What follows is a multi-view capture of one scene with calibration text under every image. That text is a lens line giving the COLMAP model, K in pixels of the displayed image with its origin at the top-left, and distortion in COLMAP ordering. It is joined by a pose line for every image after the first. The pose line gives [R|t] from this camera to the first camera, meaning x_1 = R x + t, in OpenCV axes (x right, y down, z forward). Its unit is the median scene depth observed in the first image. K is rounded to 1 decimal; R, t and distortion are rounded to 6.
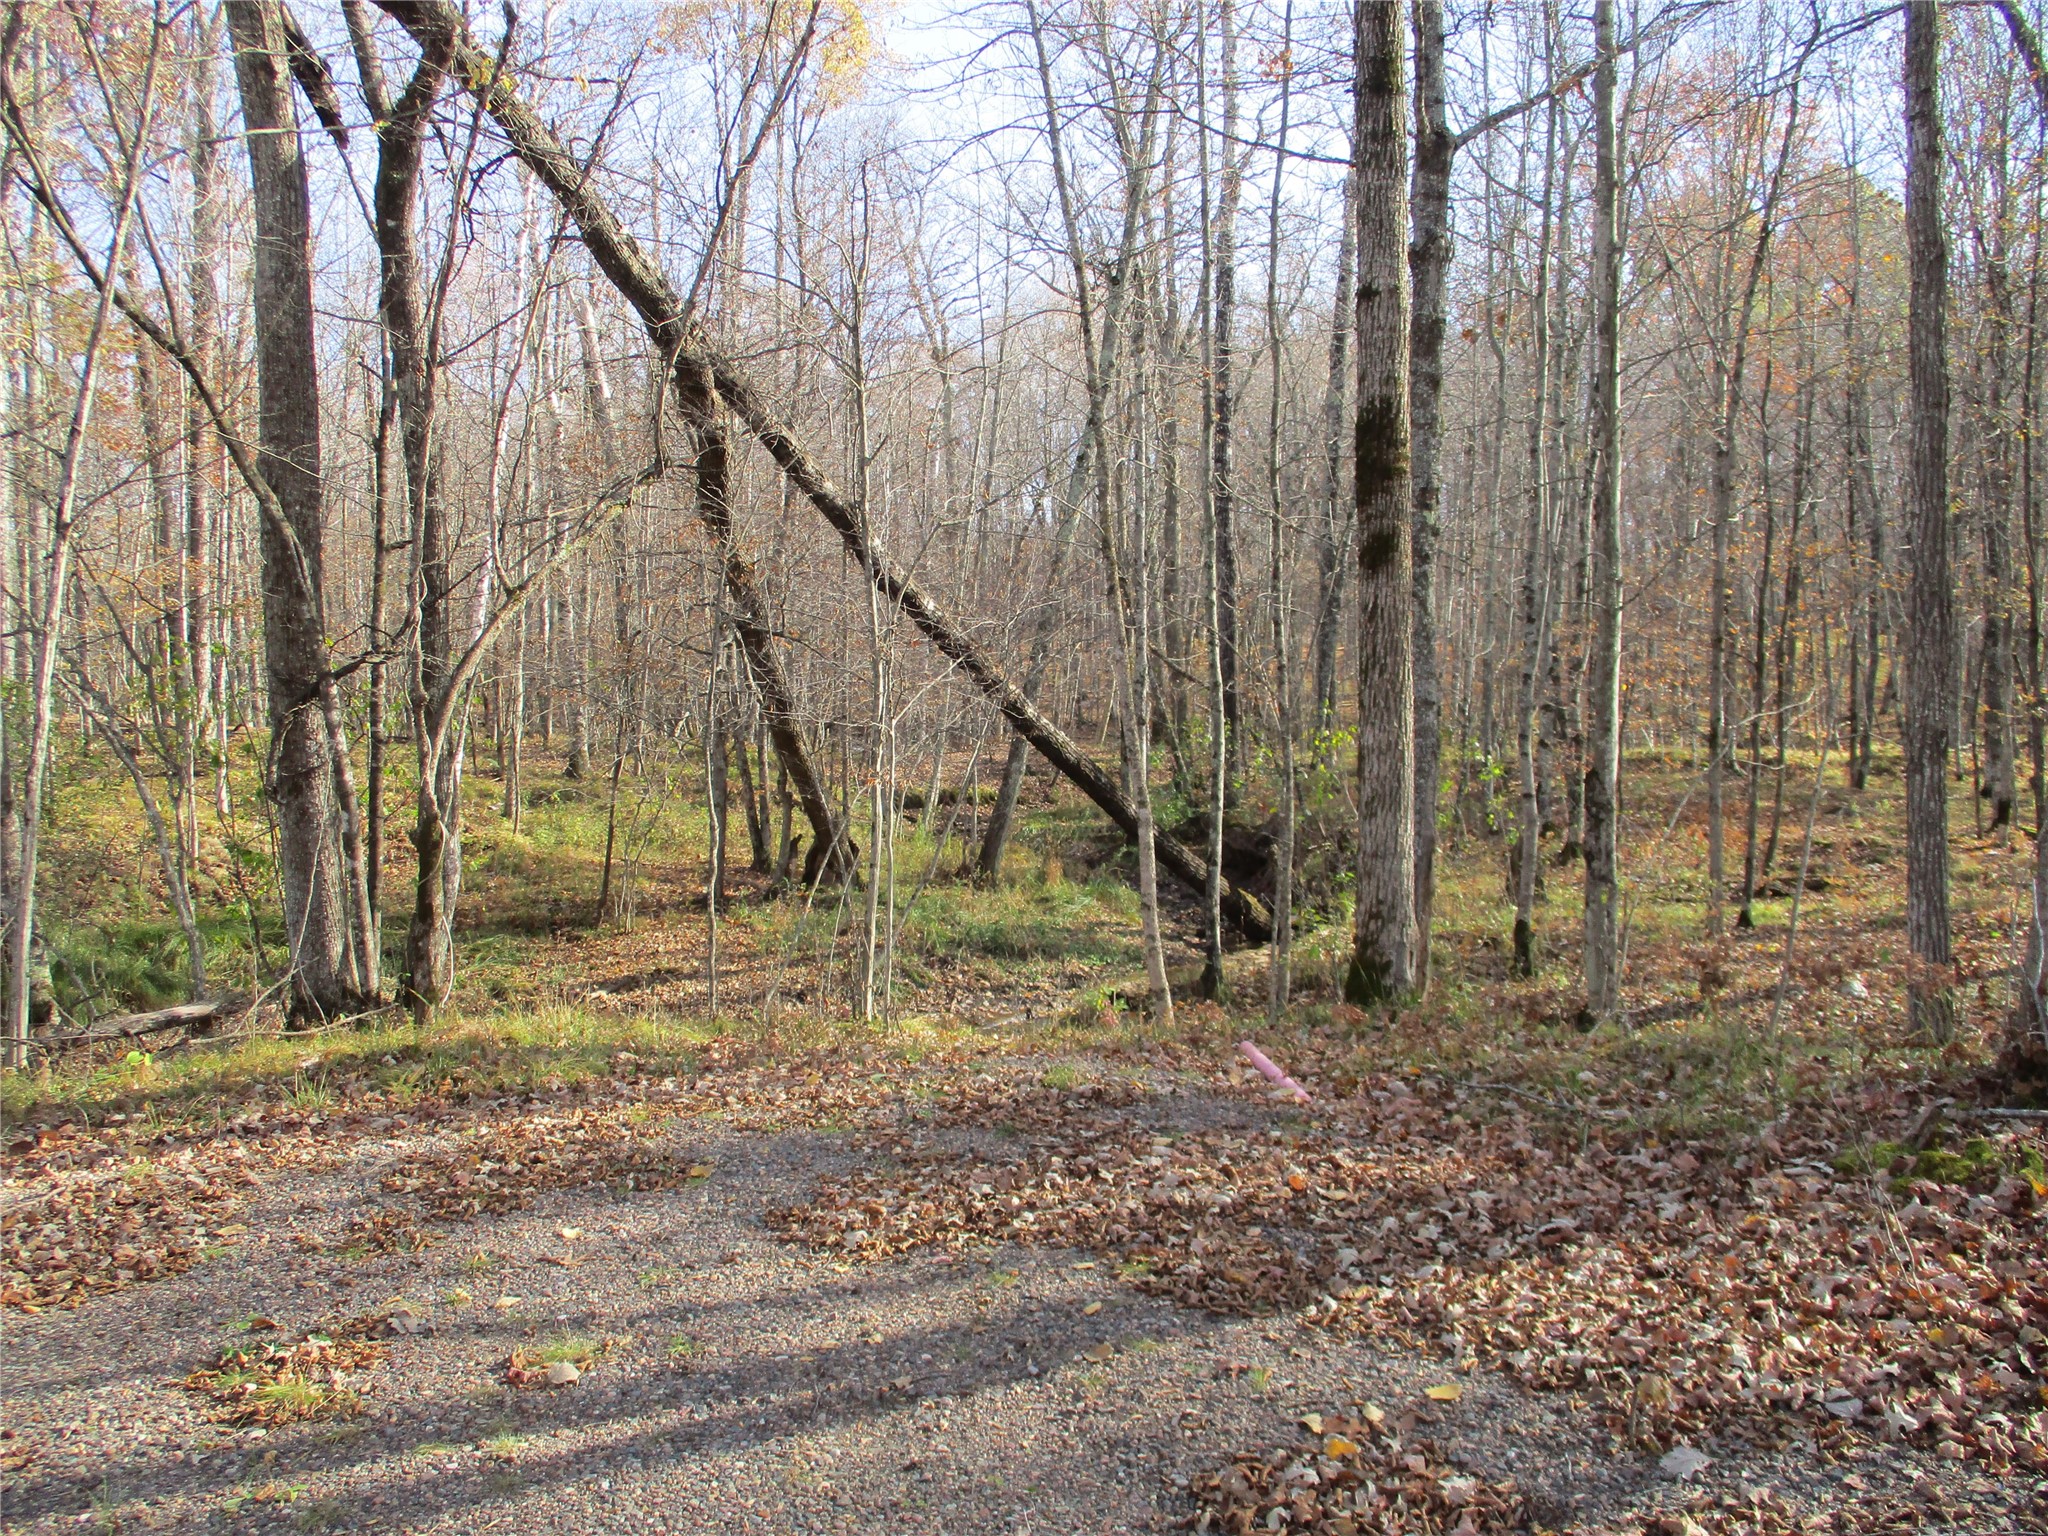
lens RADIAL K [[1701.6, 0, 1061.8], [0, 1701.6, 727.5], [0, 0, 1]] dist [-0.031569, -0.004775]
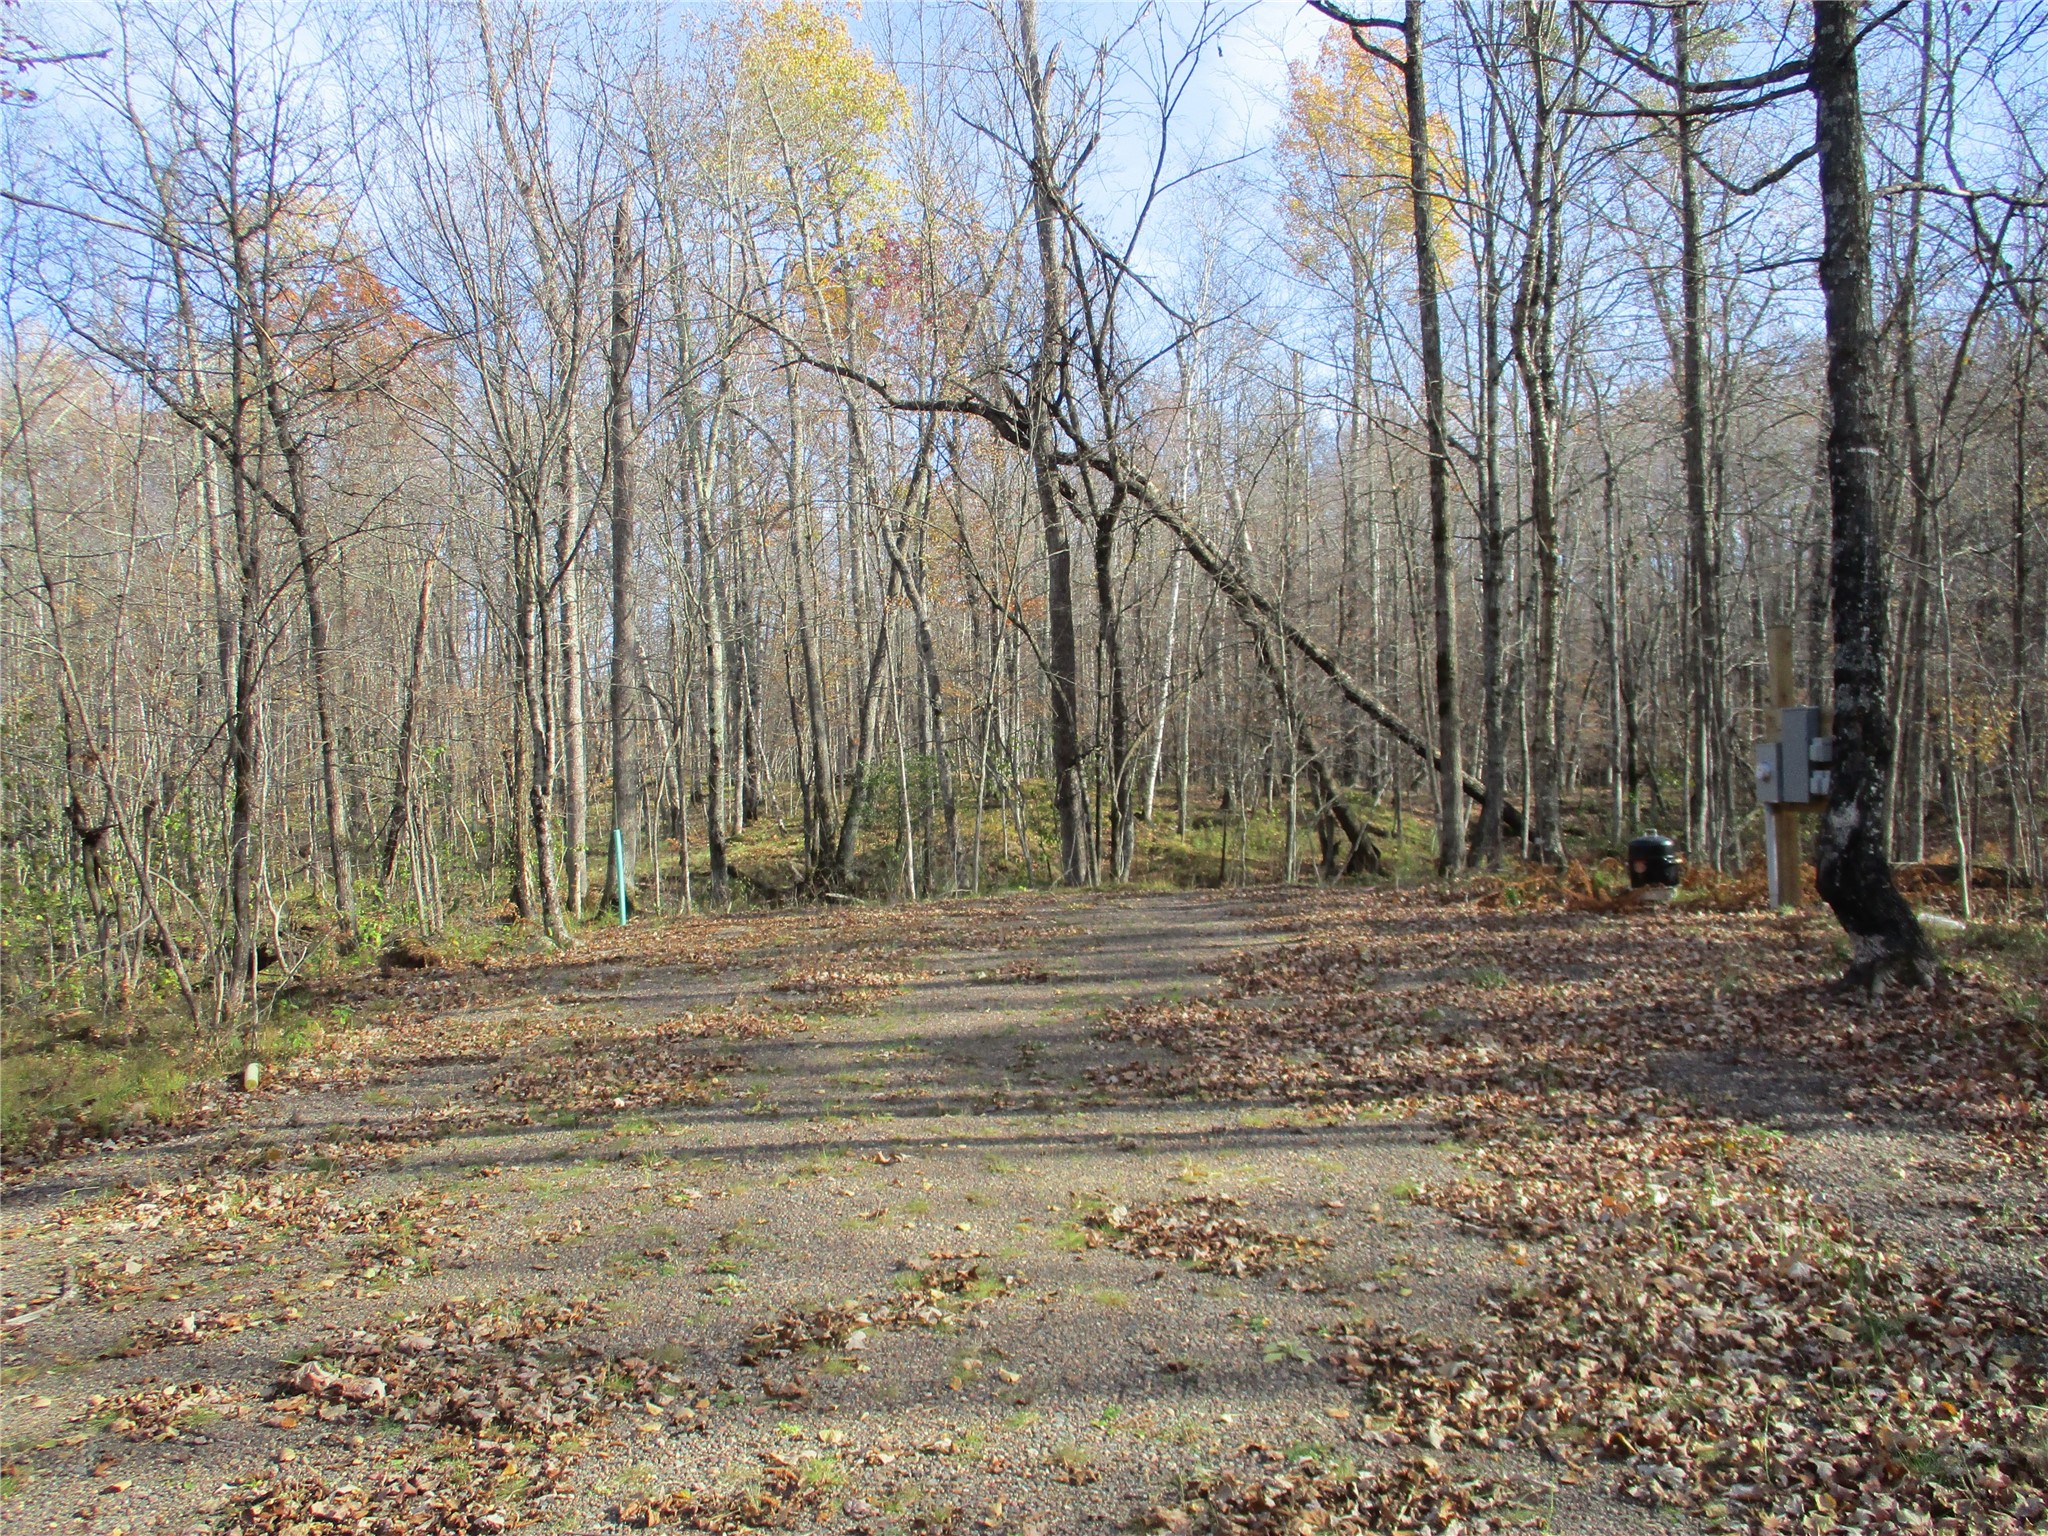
lens RADIAL K [[1701.6, 0, 1026.2], [0, 1701.6, 765.5], [0, 0, 1]] dist [-0.031569, -0.004775]
pose [[0.908575, -0.008907, -0.417627, 0.486051], [0.006392, 0.999952, -0.007421, 0.000386], [0.417673, 0.004073, 0.908588, -1.177039]]
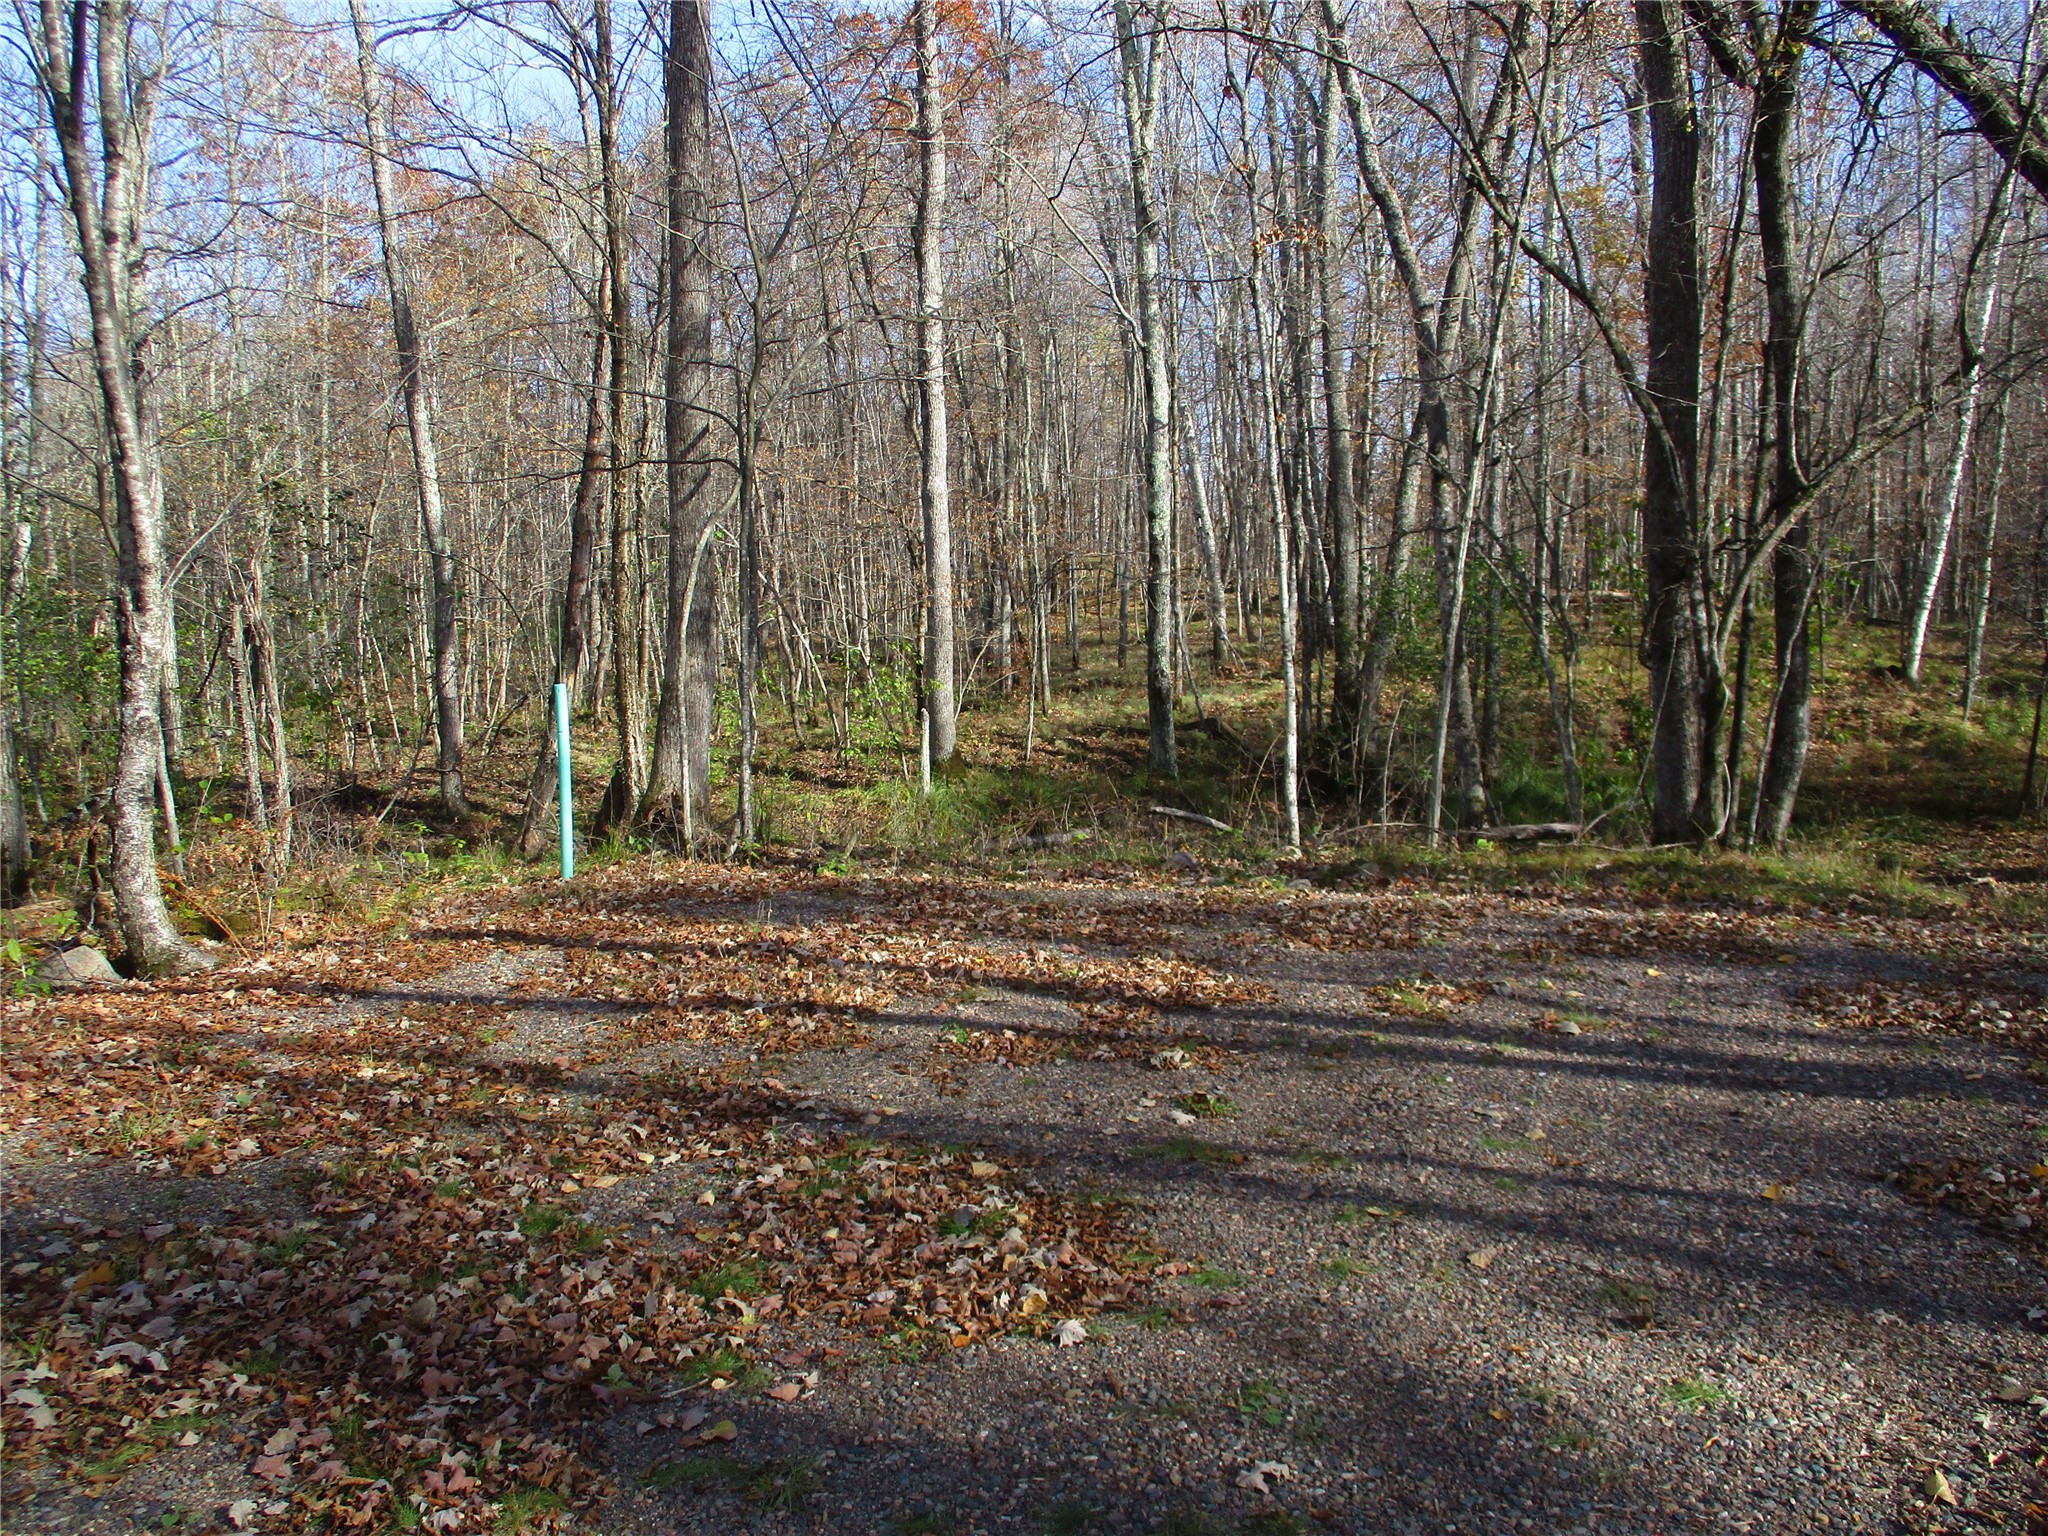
lens RADIAL K [[1701.6, 0, 1019.2], [0, 1701.6, 760.2], [0, 0, 1]] dist [-0.031569, -0.004775]
pose [[0.640070, 0.092115, -0.762774, 0.169551], [-0.023588, 0.994675, 0.100327, 0.000302], [0.767954, -0.046224, 0.638835, -0.109660]]
